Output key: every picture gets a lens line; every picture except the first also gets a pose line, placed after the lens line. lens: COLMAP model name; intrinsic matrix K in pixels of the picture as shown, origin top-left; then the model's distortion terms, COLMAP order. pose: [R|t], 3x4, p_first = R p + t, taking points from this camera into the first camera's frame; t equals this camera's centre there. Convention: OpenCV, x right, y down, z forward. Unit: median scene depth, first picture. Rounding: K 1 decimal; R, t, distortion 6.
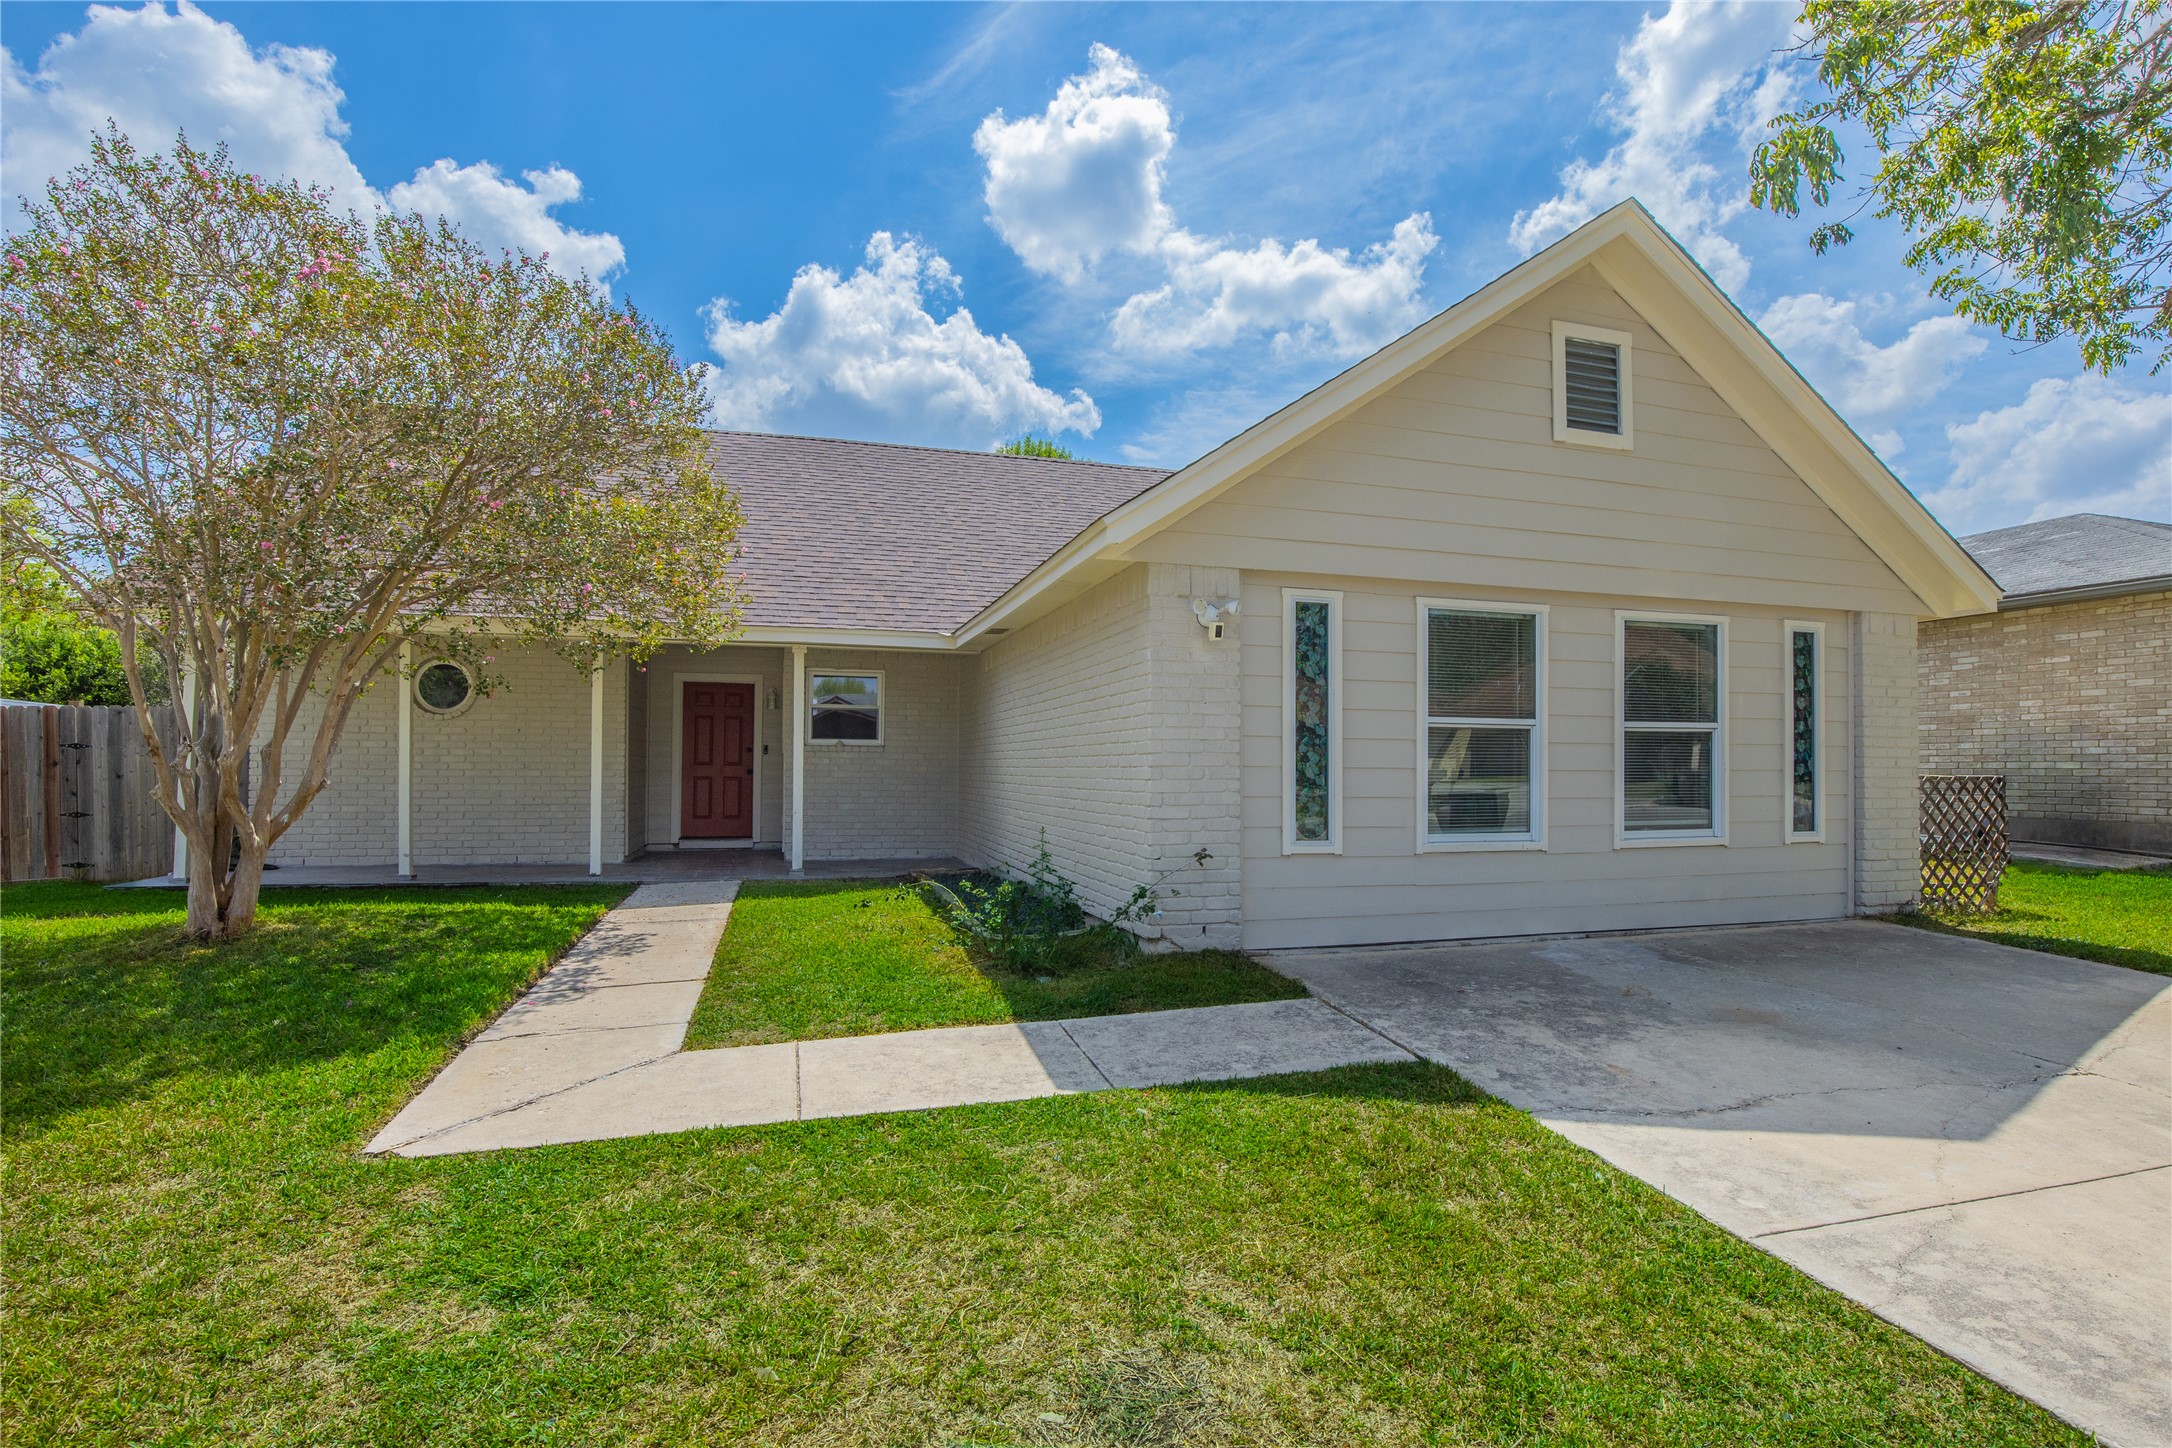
lens RADIAL K [[1008.6, 0, 1086.0], [0, 1008.6, 724.0], [0, 0, 1]] dist [-0.030371, 0.000178]
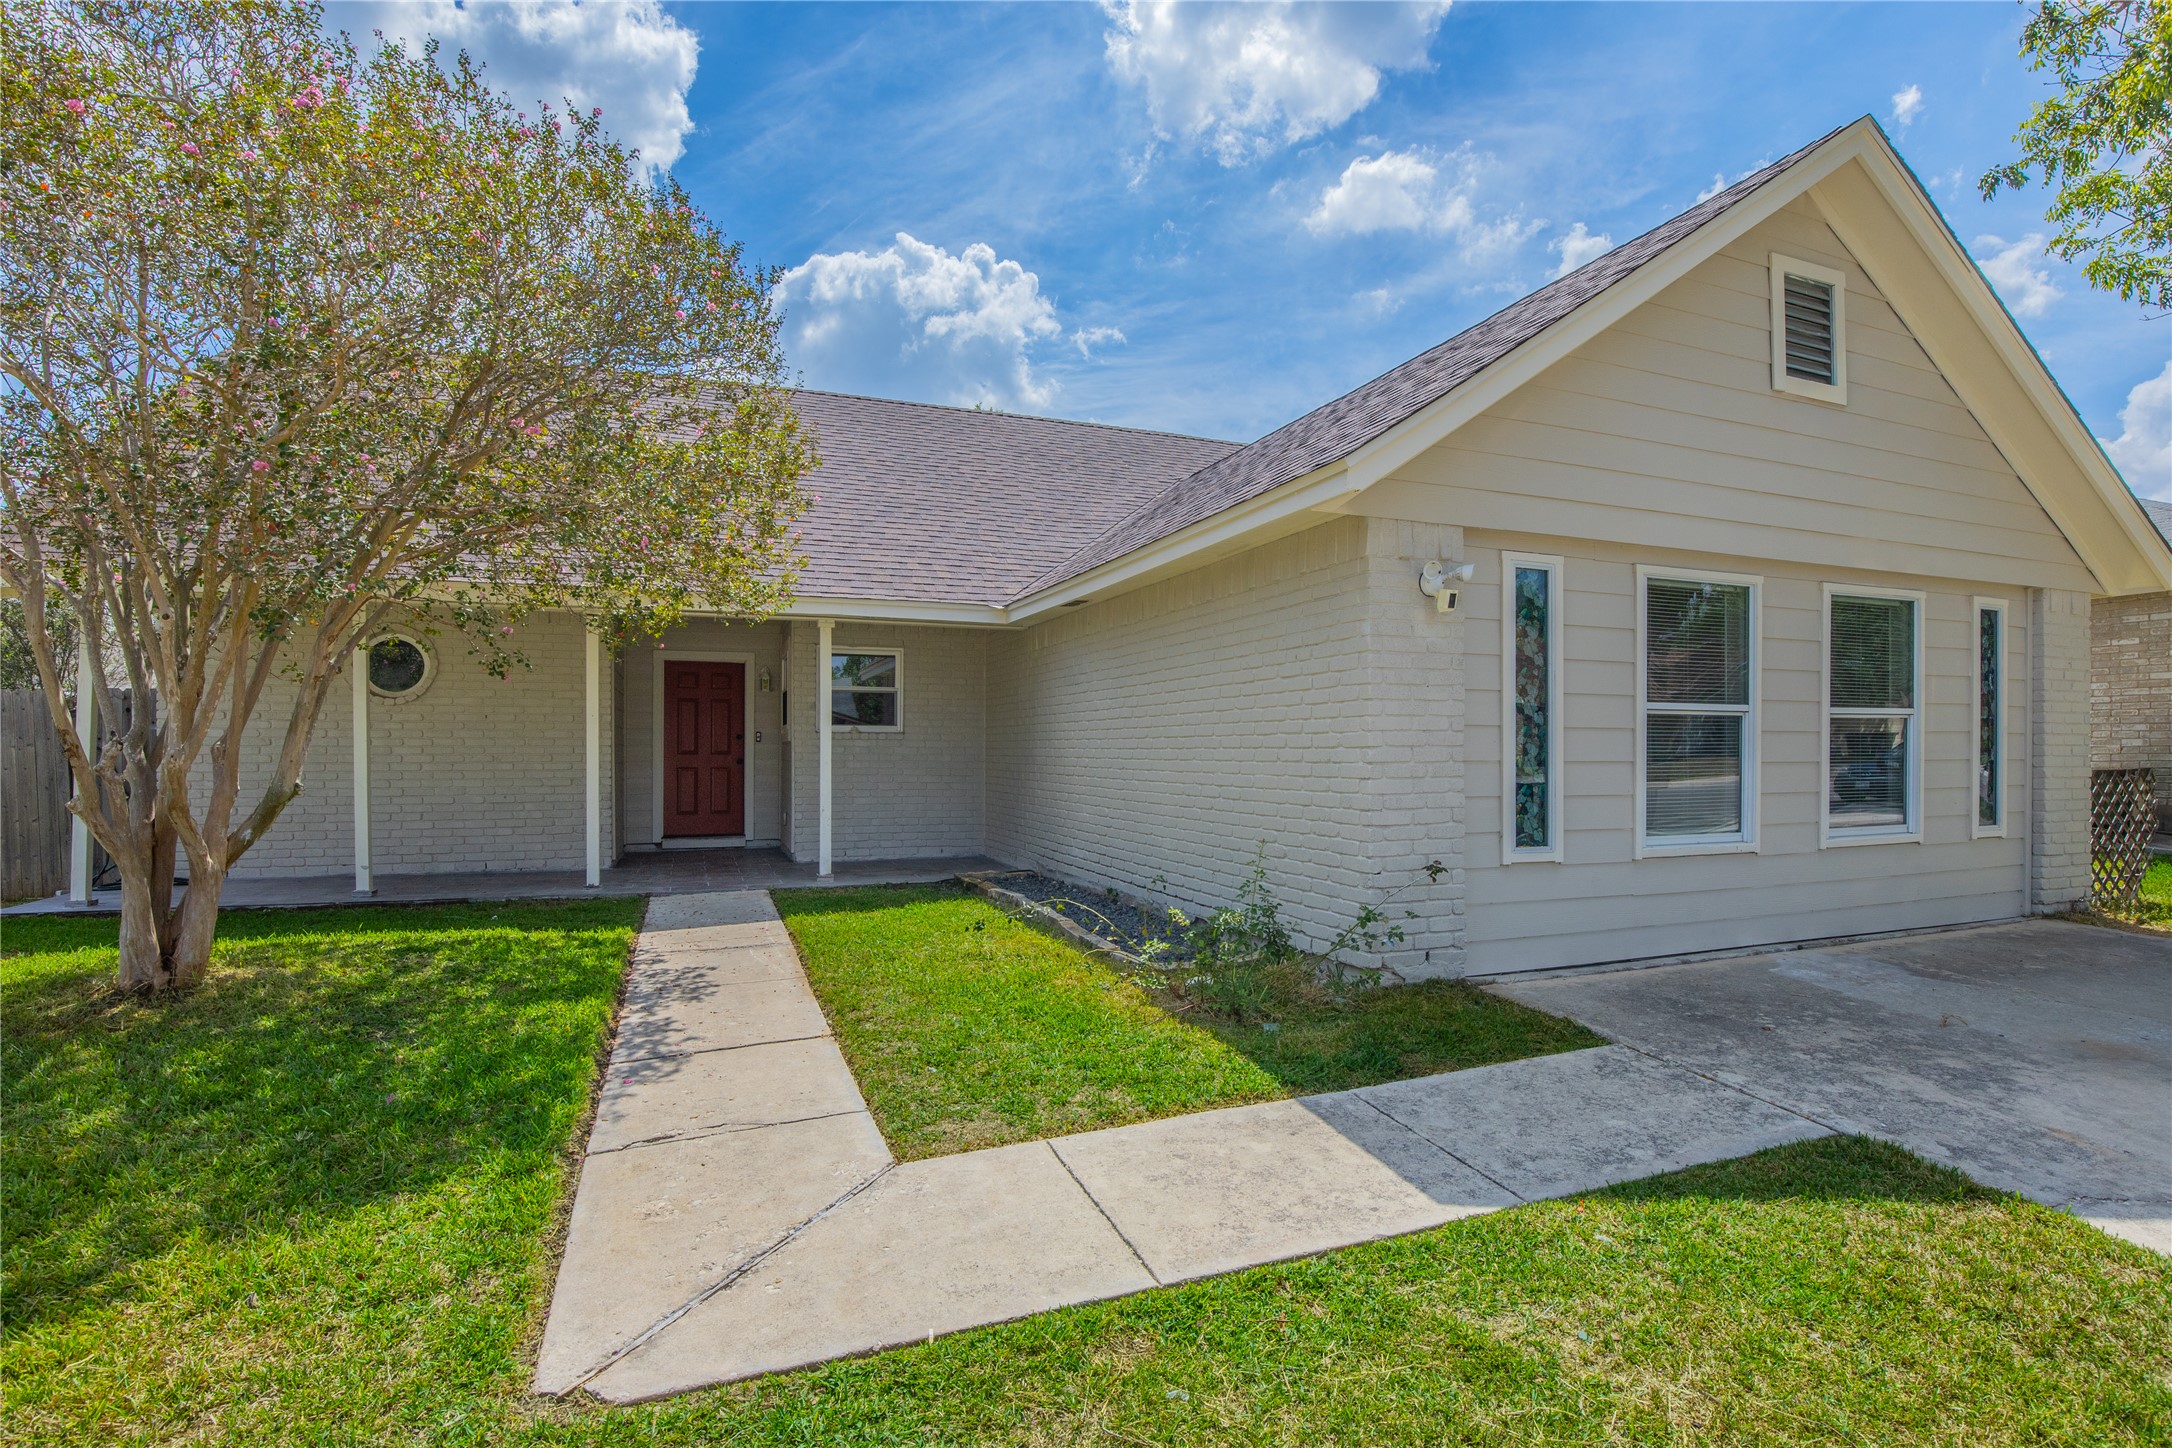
lens RADIAL K [[1015.7, 0, 1086.0], [0, 1015.7, 724.0], [0, 0, 1]] dist [-0.031058, 0.000995]
pose [[0.996663, -0.002595, 0.081591, -0.209373], [0.001054, 0.999820, 0.018925, -0.005172], [-0.081626, -0.018776, 0.996486, 0.164928]]
